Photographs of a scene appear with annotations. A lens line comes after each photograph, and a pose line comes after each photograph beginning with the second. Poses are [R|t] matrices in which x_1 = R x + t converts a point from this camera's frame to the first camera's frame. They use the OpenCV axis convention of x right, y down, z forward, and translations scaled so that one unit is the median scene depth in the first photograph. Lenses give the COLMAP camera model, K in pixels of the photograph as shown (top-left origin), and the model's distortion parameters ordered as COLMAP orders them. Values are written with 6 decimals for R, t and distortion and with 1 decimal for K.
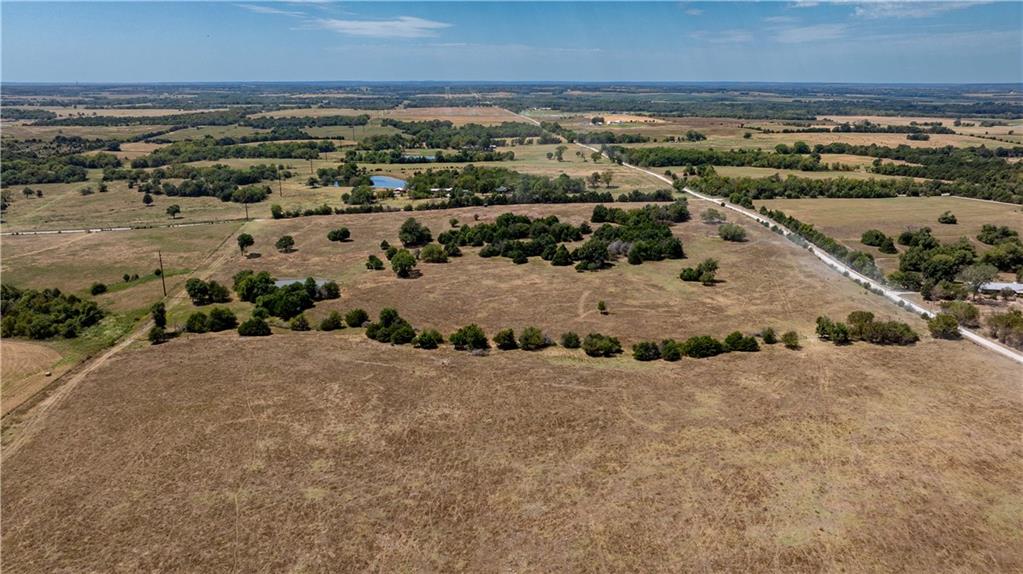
lens RADIAL K [[735.7, 0, 514.1], [0, 735.7, 286.2], [0, 0, 1]] dist [-0.020451, -0.000358]
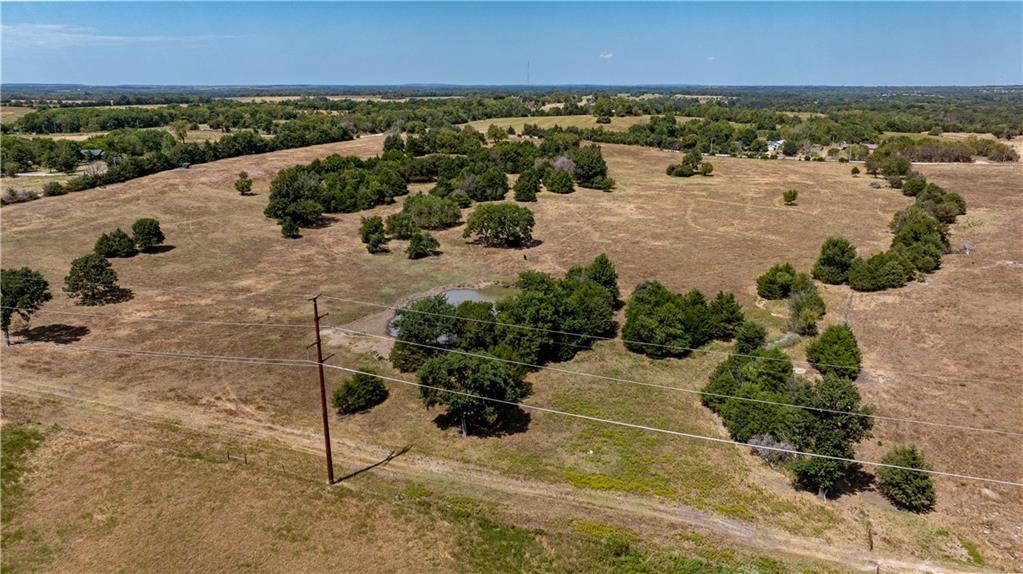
lens RADIAL K [[723.8, 0, 514.6], [0, 723.8, 283.8], [0, 0, 1]] dist [-0.032944, 0.027464]
pose [[0.398728, -0.247283, 0.883101, -0.325709], [0.250519, 0.955704, 0.154502, -0.035848], [-0.882188, 0.159630, 0.443015, 0.420221]]
